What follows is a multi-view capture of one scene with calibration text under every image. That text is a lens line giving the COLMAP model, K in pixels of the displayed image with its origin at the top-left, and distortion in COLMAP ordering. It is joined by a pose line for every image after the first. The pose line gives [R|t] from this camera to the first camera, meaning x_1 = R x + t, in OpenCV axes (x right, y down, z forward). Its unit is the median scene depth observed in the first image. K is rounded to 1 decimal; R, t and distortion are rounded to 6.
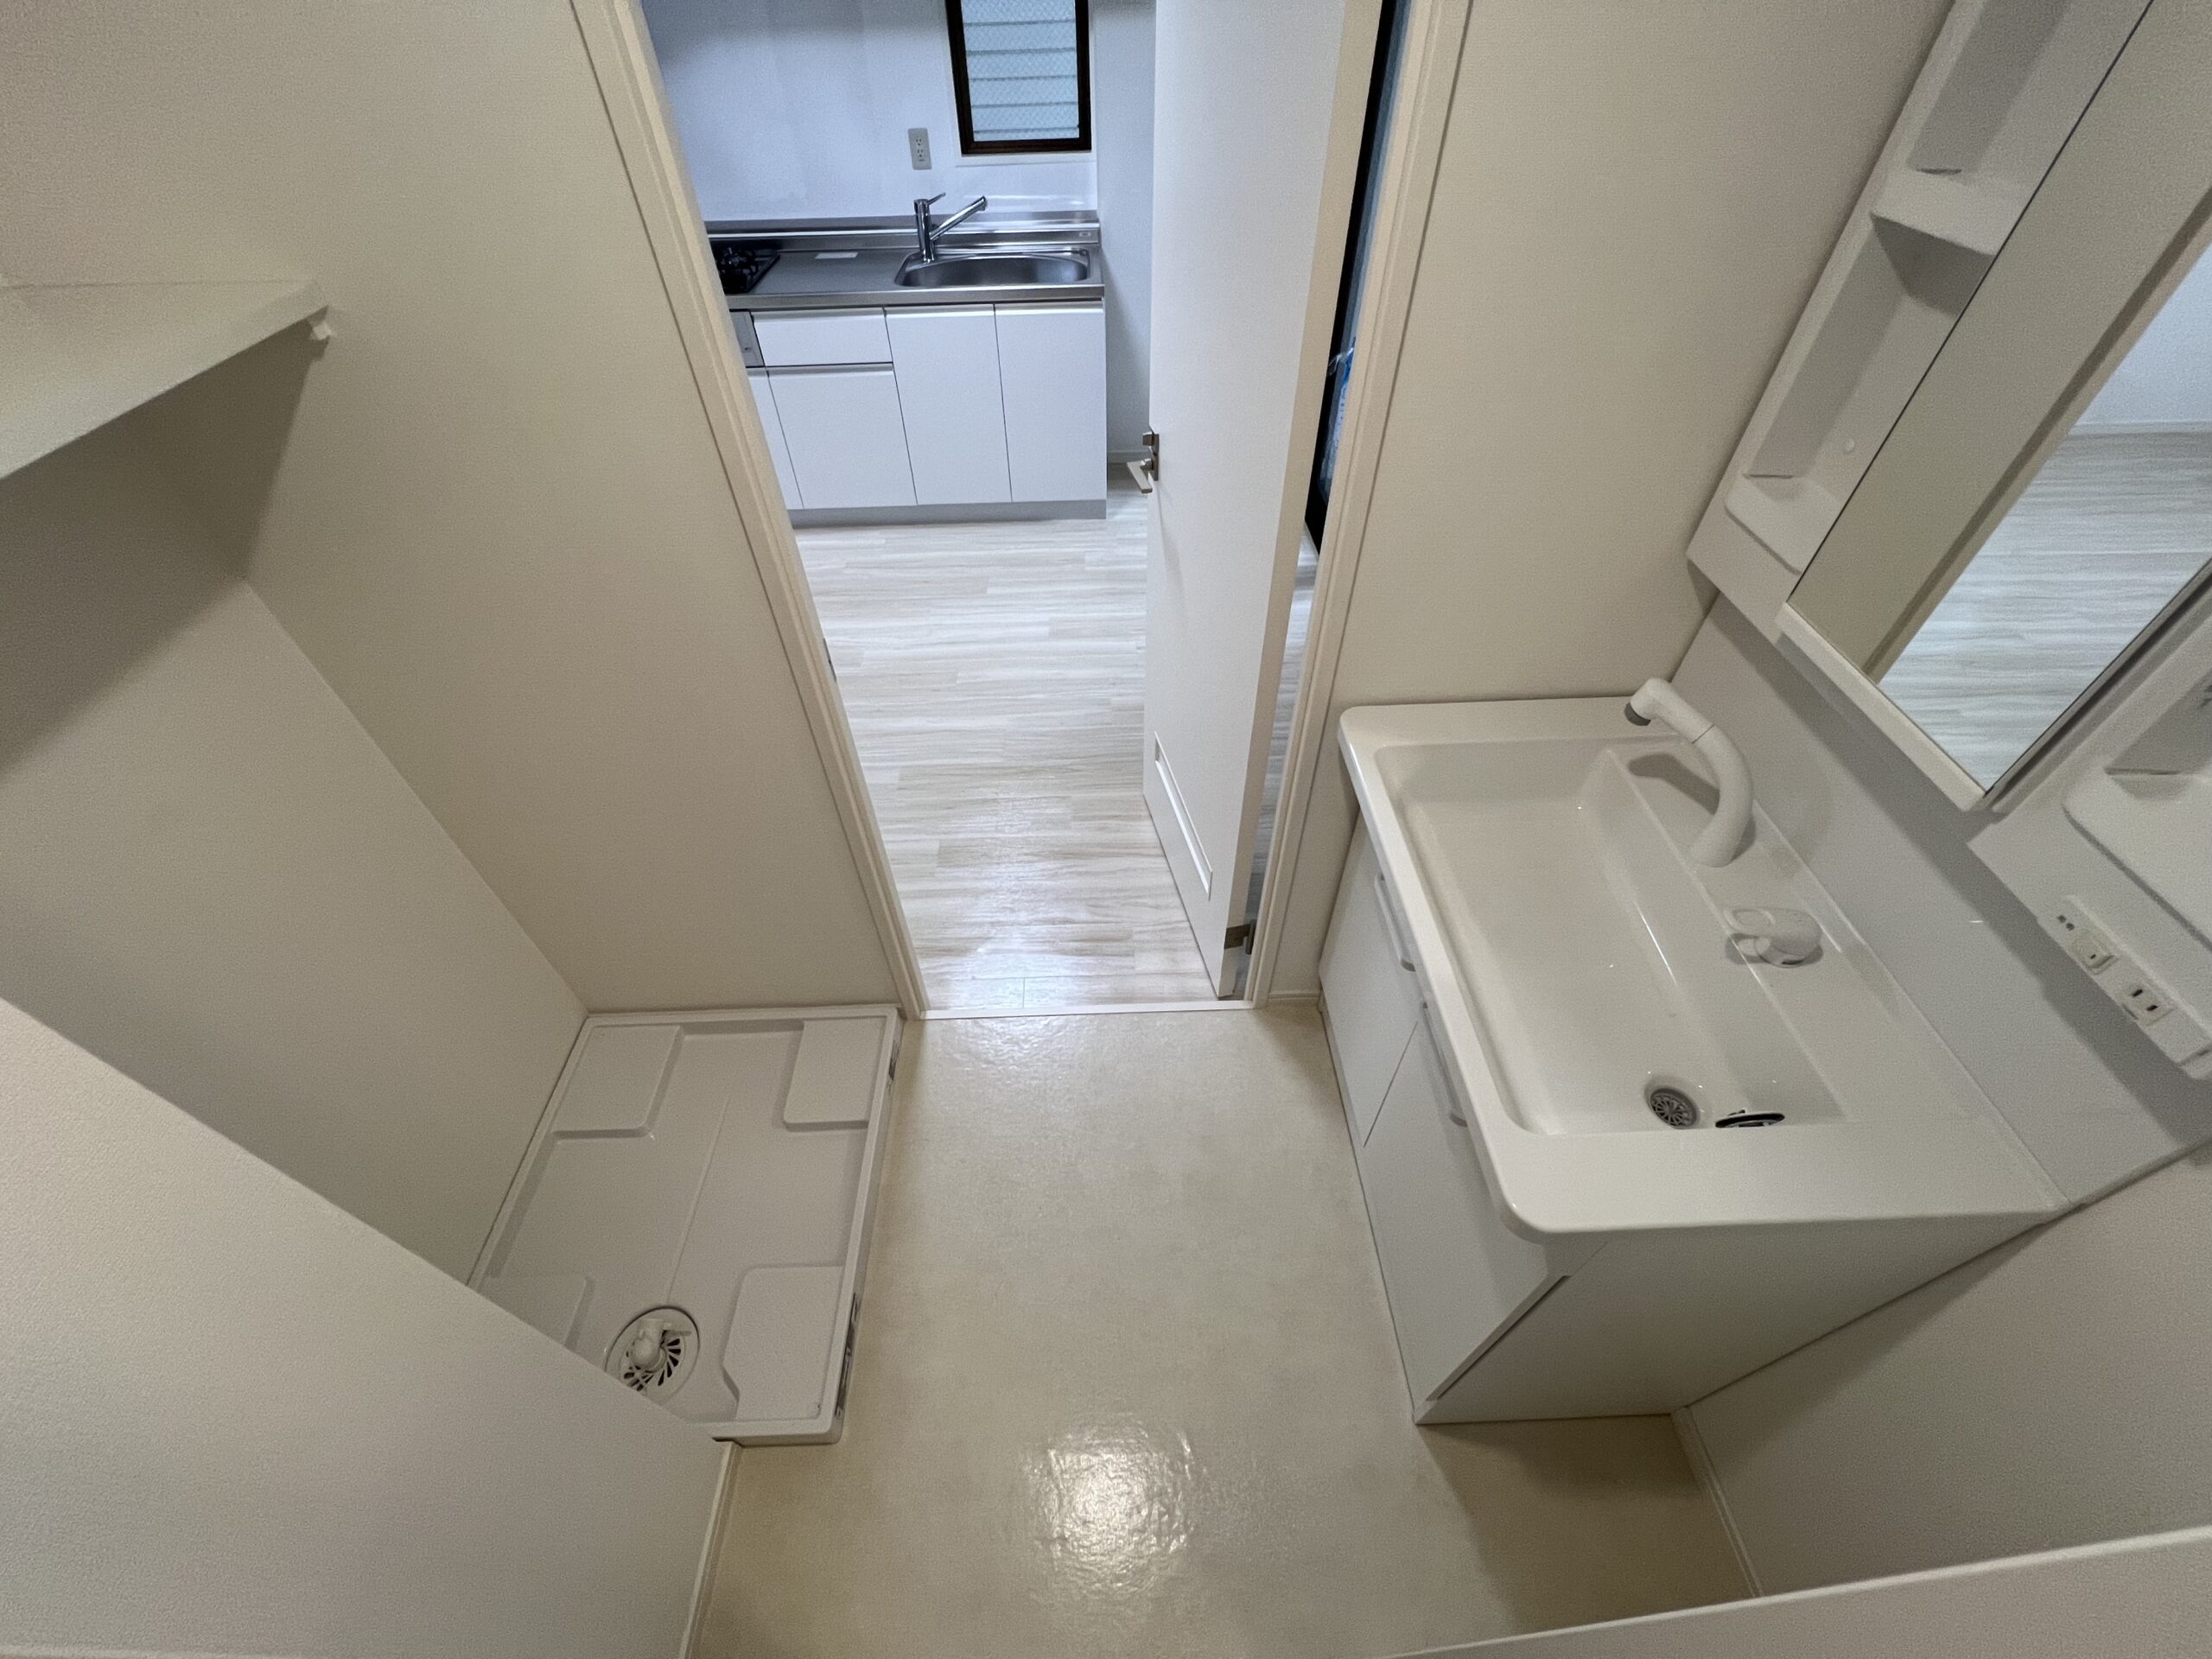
lens RADIAL K [[879.9, 0, 1101.5], [0, 879.9, 839.0], [0, 0, 1]] dist [0.002905, 0.000142]
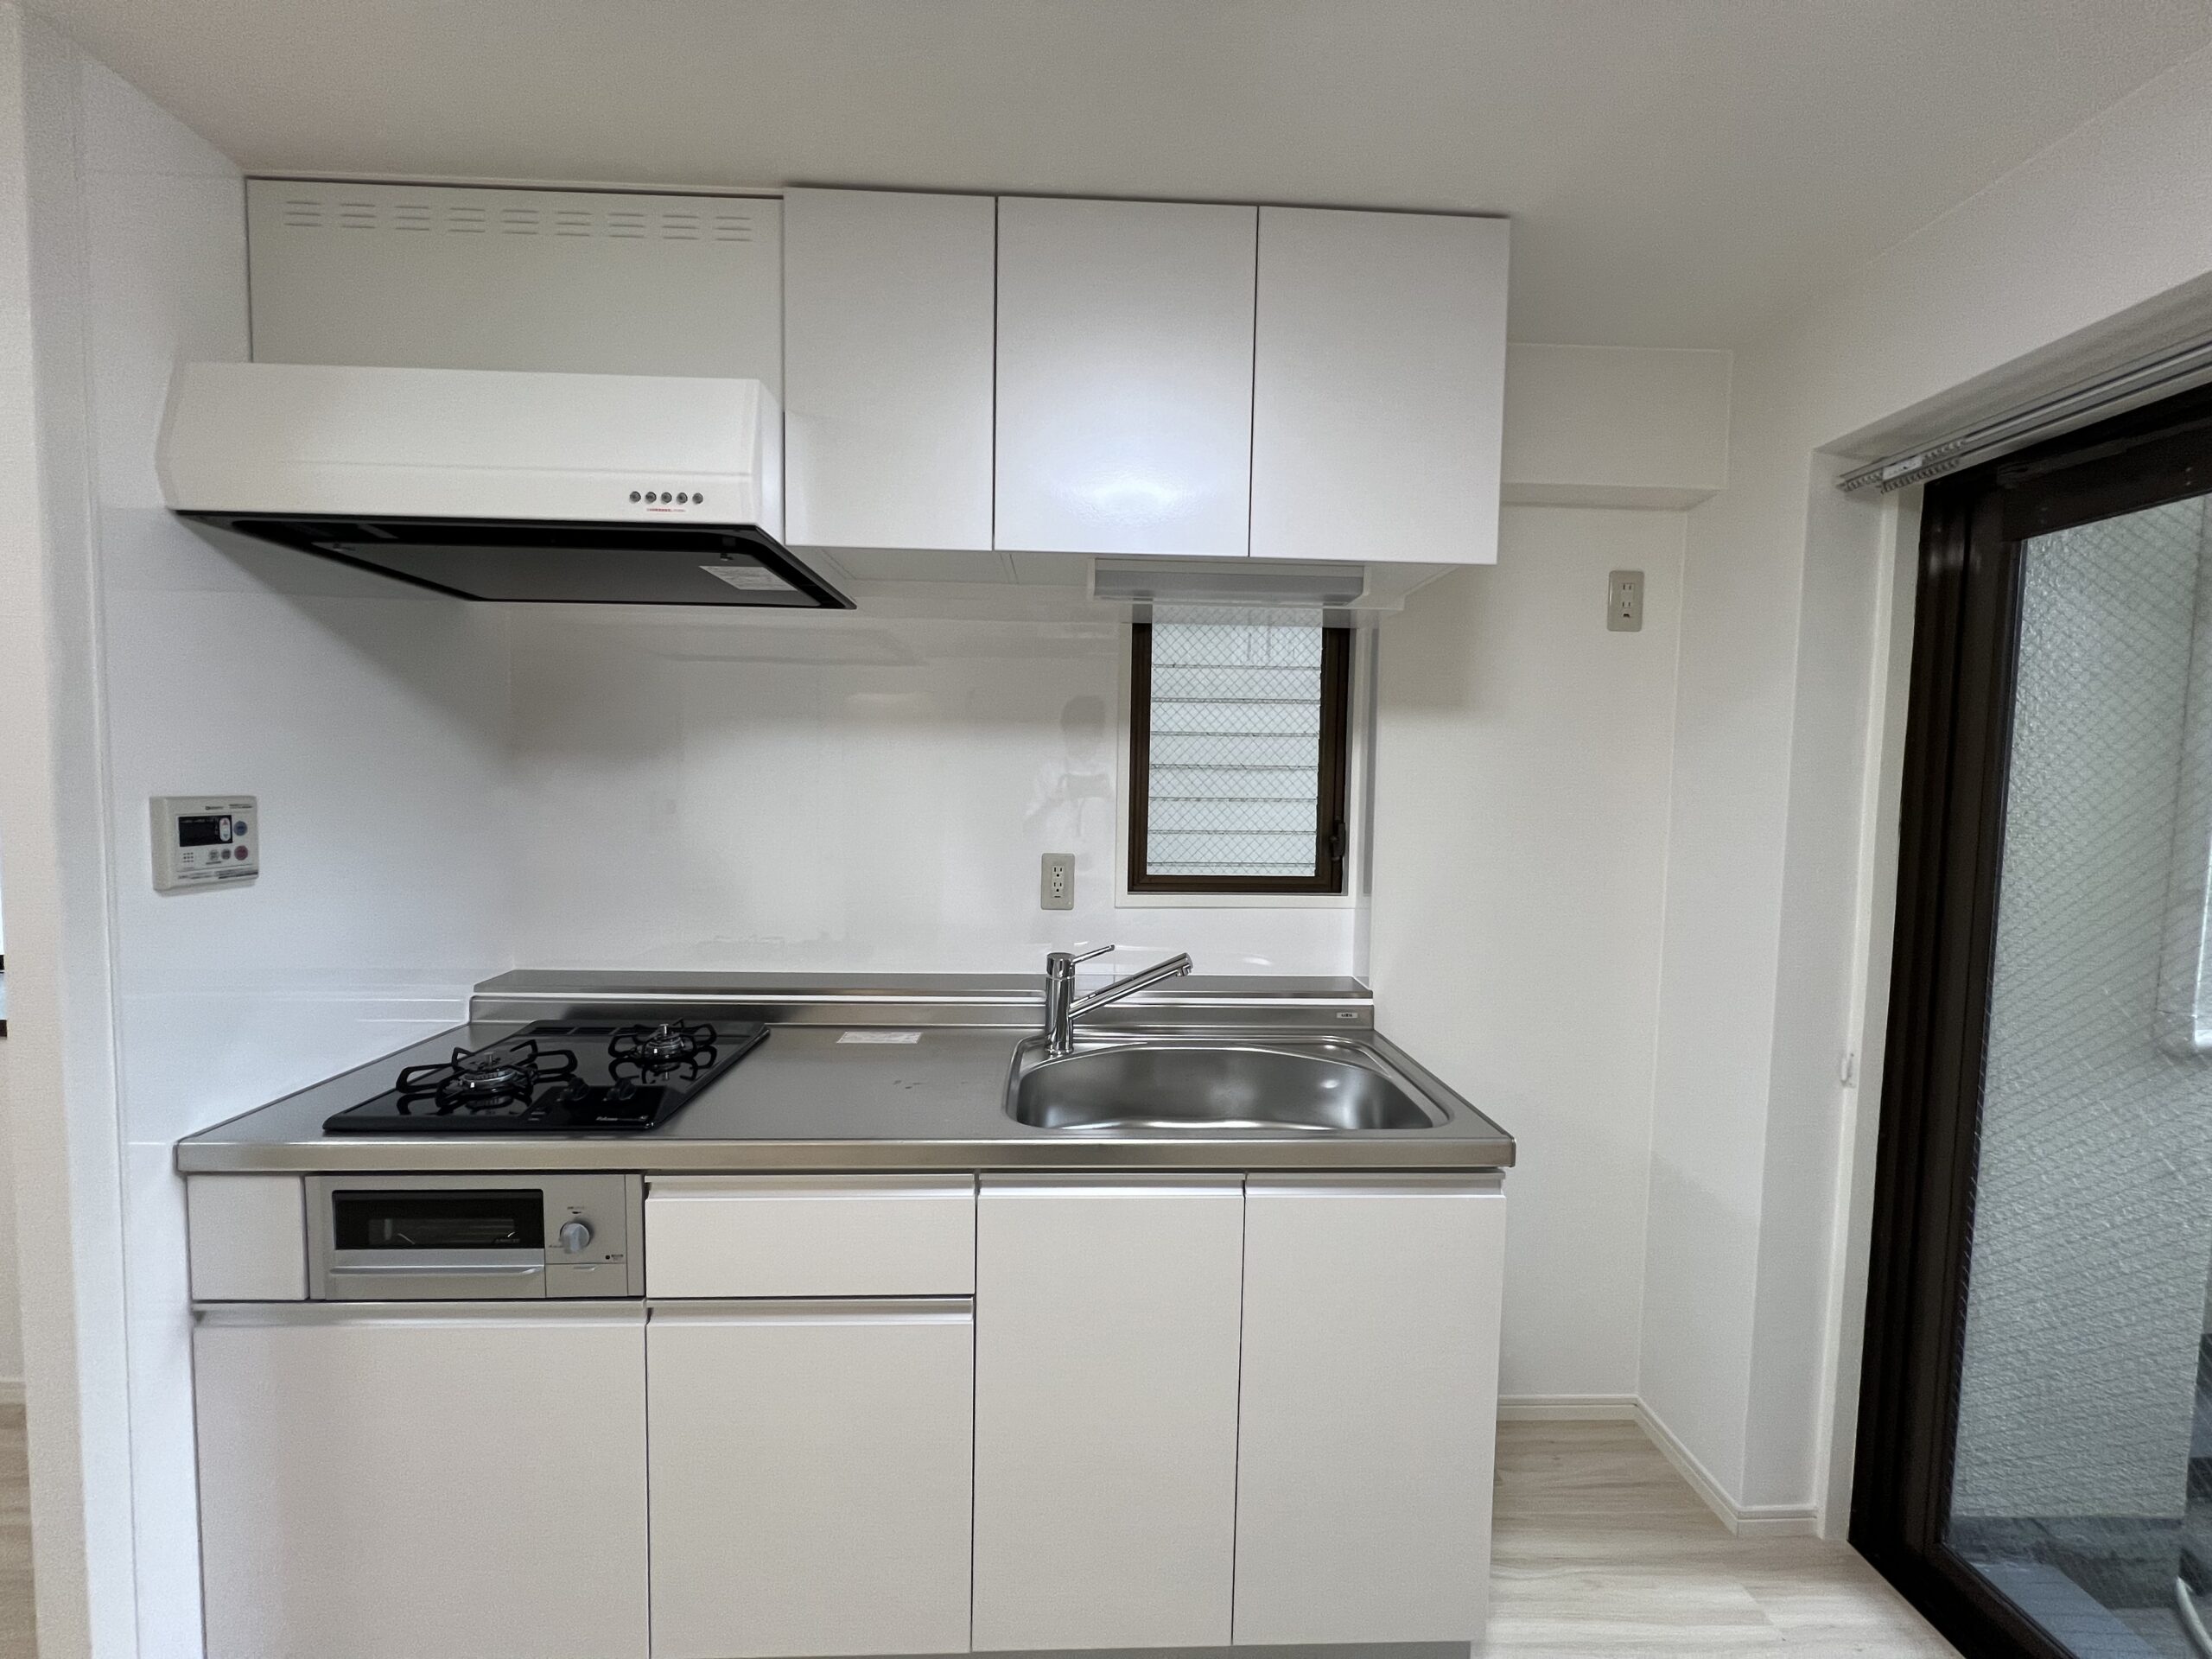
lens RADIAL K [[879.9, 0, 1105.1], [0, 879.9, 830.5], [0, 0, 1]] dist [0.002905, 0.000142]
pose [[0.999160, 0.035595, 0.020309, -0.187307], [-0.012304, 0.733262, -0.679835, -0.411052], [-0.039091, 0.679014, 0.733084, 0.547471]]
